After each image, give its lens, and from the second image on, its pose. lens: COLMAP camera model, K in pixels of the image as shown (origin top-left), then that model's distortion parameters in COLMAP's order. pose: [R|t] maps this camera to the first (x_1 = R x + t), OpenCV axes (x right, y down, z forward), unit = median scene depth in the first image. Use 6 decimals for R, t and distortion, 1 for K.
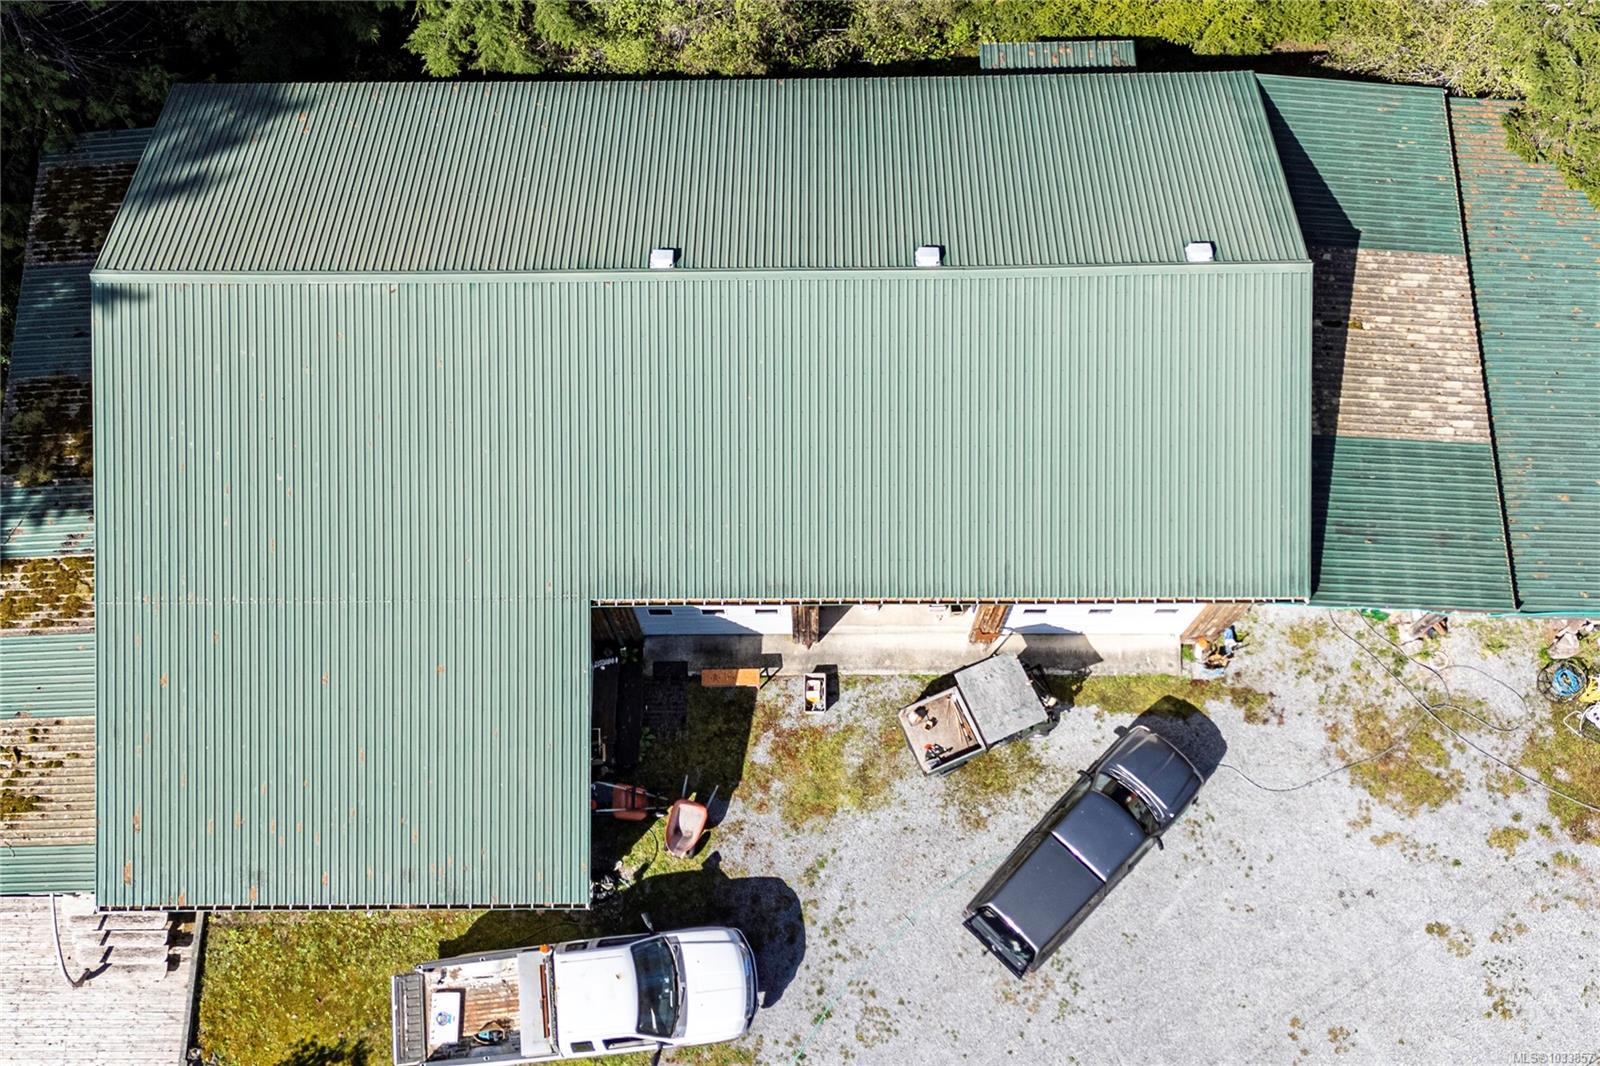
lens RADIAL K [[1449.2, 0, 776.3], [0, 1449.2, 629.0], [0, 0, 1]] dist [0.104482, -0.130857]
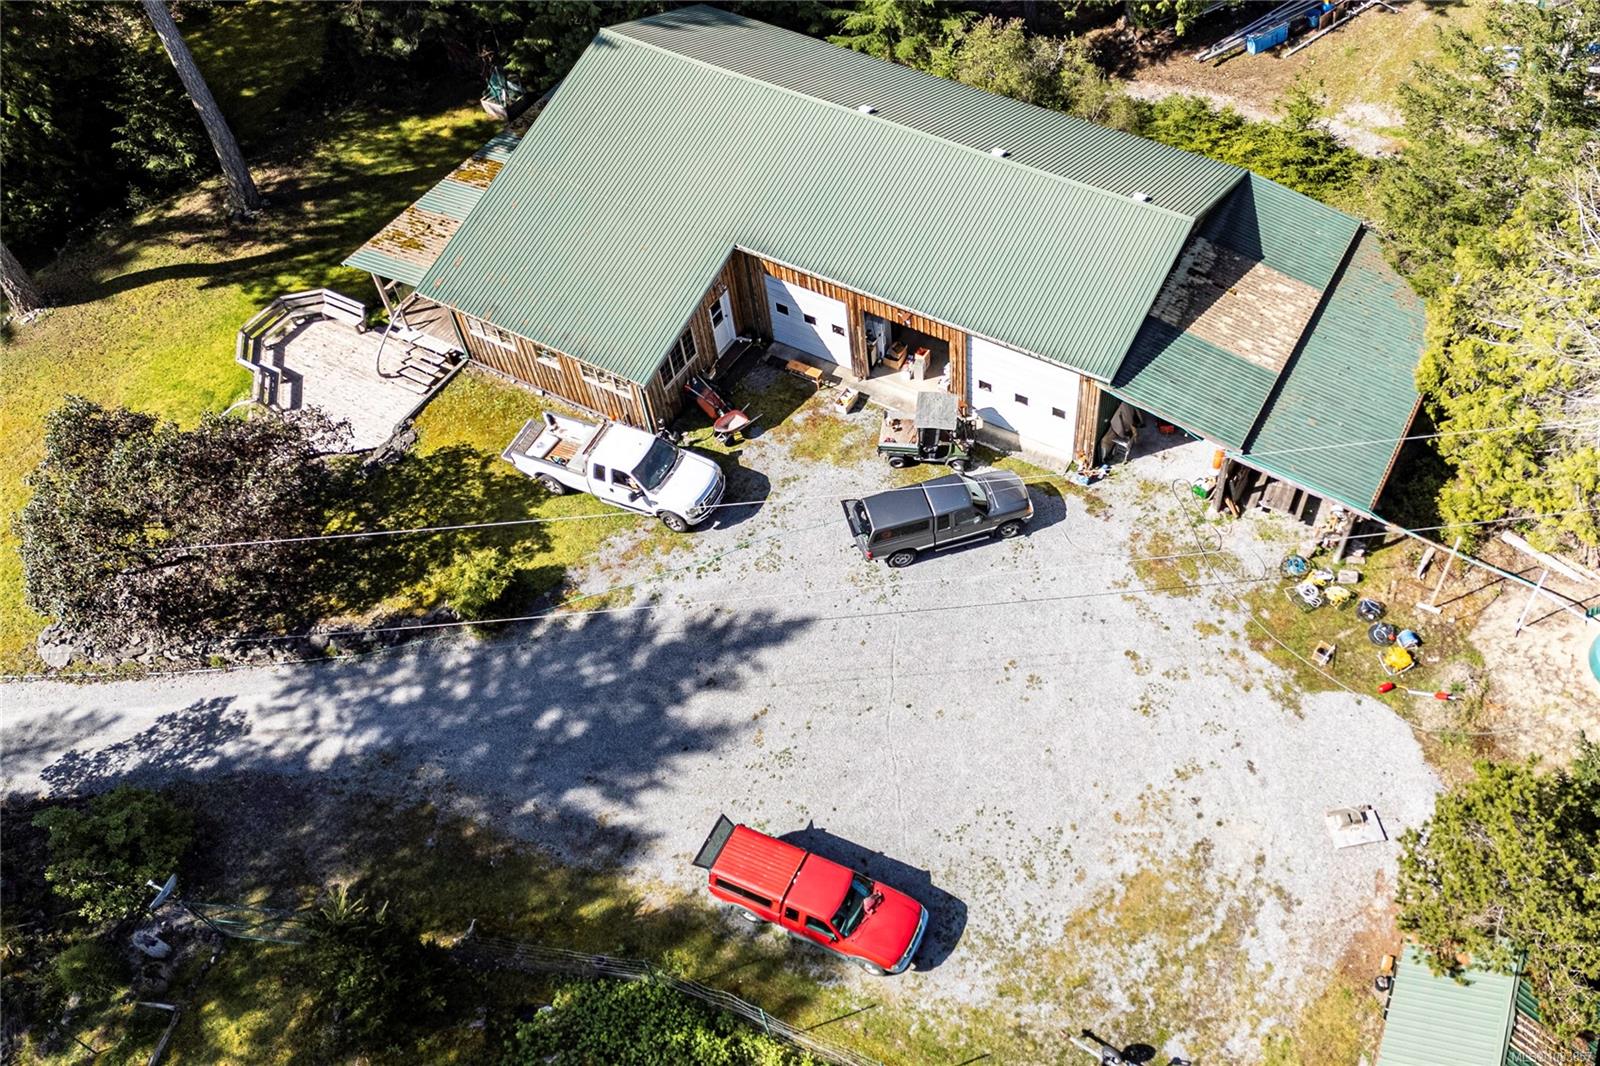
lens RADIAL K [[1449.2, 0, 939.8], [0, 1449.2, 495.1], [0, 0, 1]] dist [0.104482, -0.130857]
pose [[0.883040, 0.368469, -0.290639, 0.630979], [-0.452233, 0.833595, -0.317183, 0.603489], [0.125403, 0.411522, 0.902731, -0.371047]]
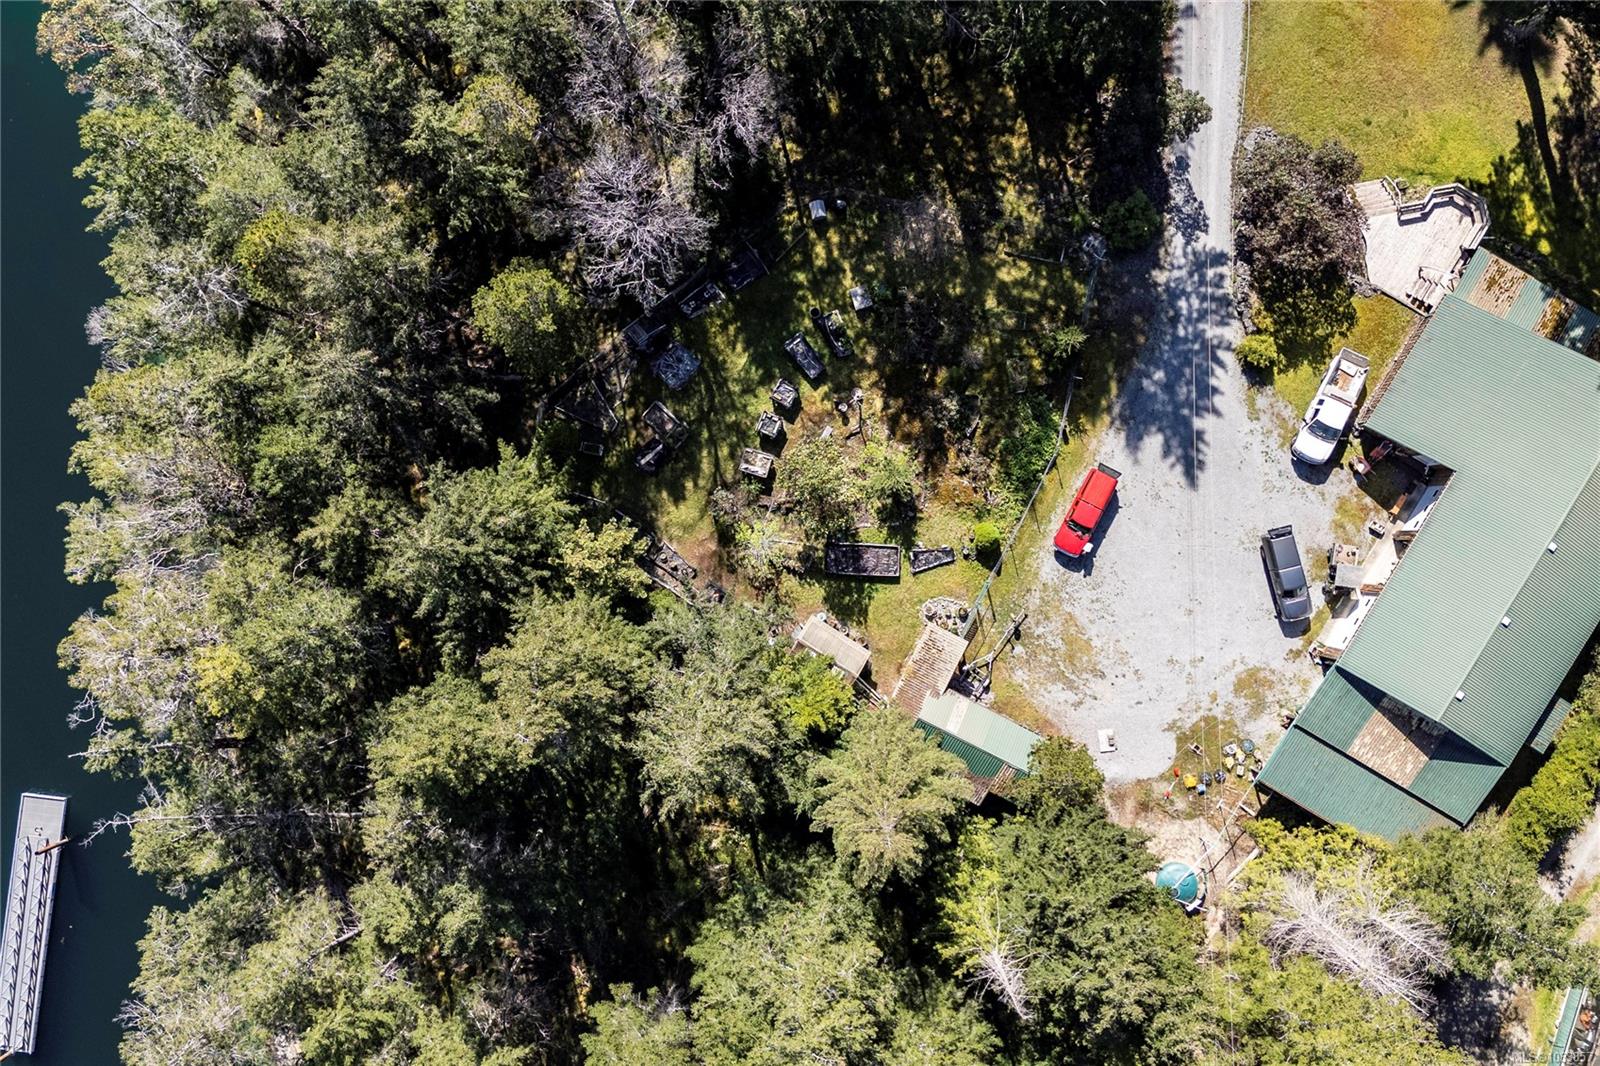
lens RADIAL K [[1449.2, 0, 782.6], [0, 1449.2, 526.3], [0, 0, 1]] dist [0.104482, -0.130857]
pose [[-0.515605, 0.856510, 0.023270, 0.583009], [-0.813302, -0.497779, 0.301257, 0.131640], [0.269613, 0.136404, 0.953259, -2.159178]]
